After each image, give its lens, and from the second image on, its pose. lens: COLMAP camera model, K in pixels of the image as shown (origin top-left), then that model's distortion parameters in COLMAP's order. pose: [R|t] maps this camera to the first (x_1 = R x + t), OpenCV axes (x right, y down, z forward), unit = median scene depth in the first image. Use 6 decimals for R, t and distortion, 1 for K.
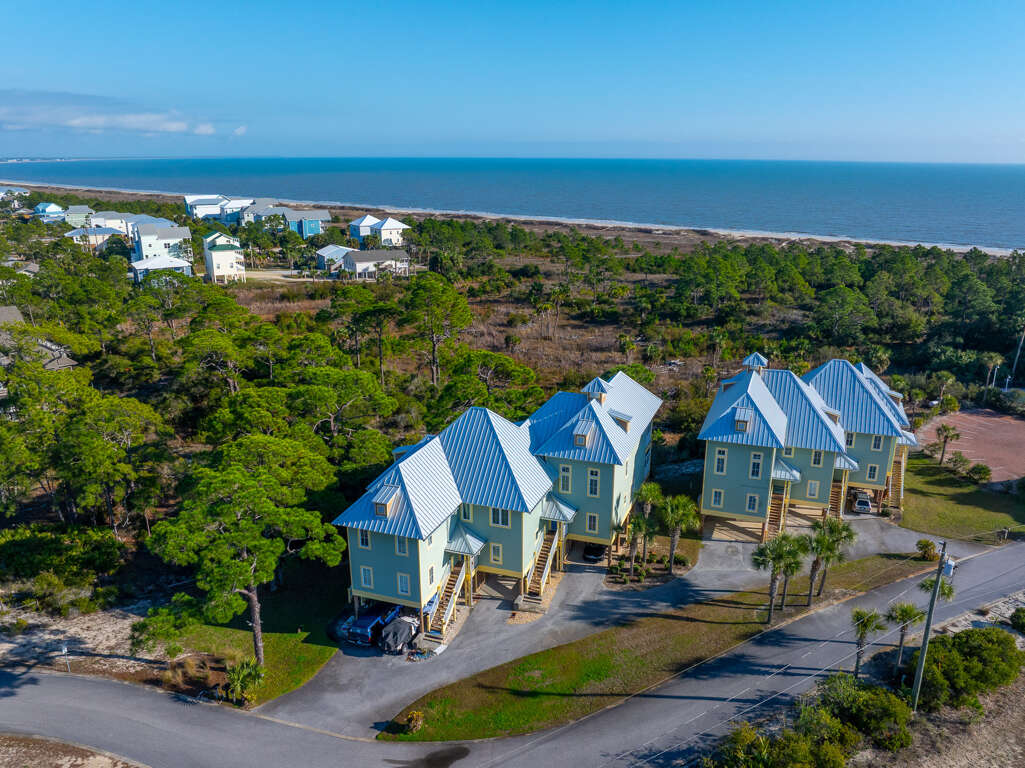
lens RADIAL K [[798.3, 0, 515.6], [0, 798.3, 424.2], [0, 0, 1]] dist [-0.027030, -0.020400]
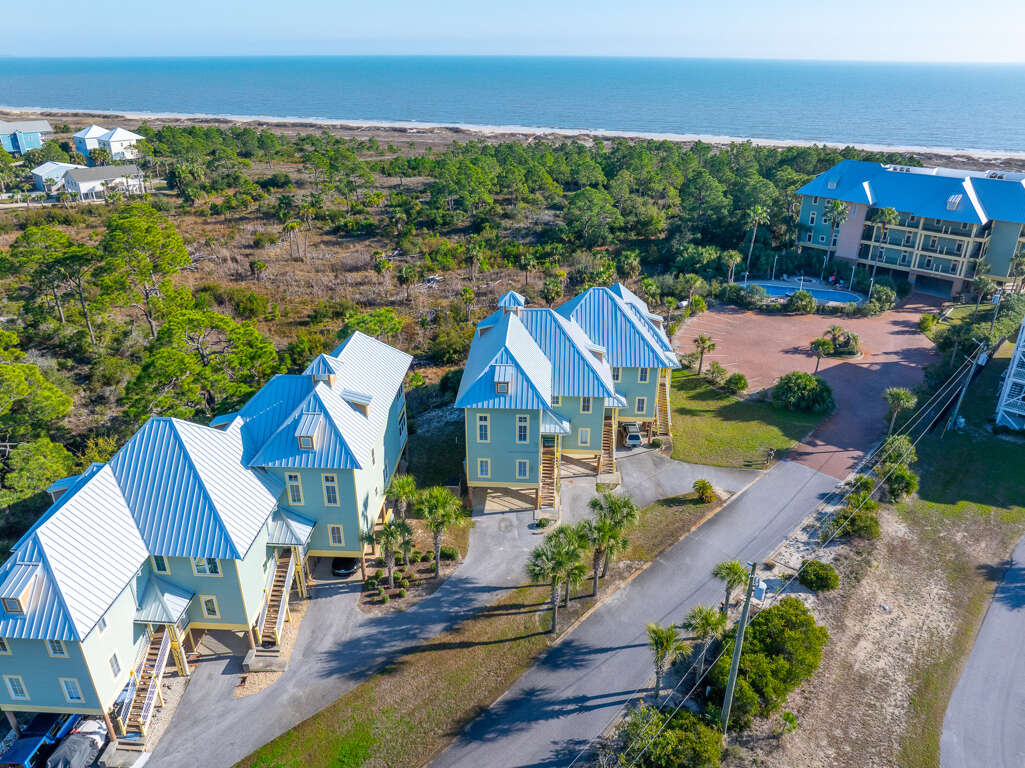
lens RADIAL K [[727.9, 0, 515.6], [0, 727.9, 380.2], [0, 0, 1]] dist [-0.044102, 0.014132]
pose [[0.955370, -0.121054, 0.269469, 0.079141], [0.093196, 0.989109, 0.113923, -0.086644], [-0.280325, -0.083725, 0.956247, 0.223391]]
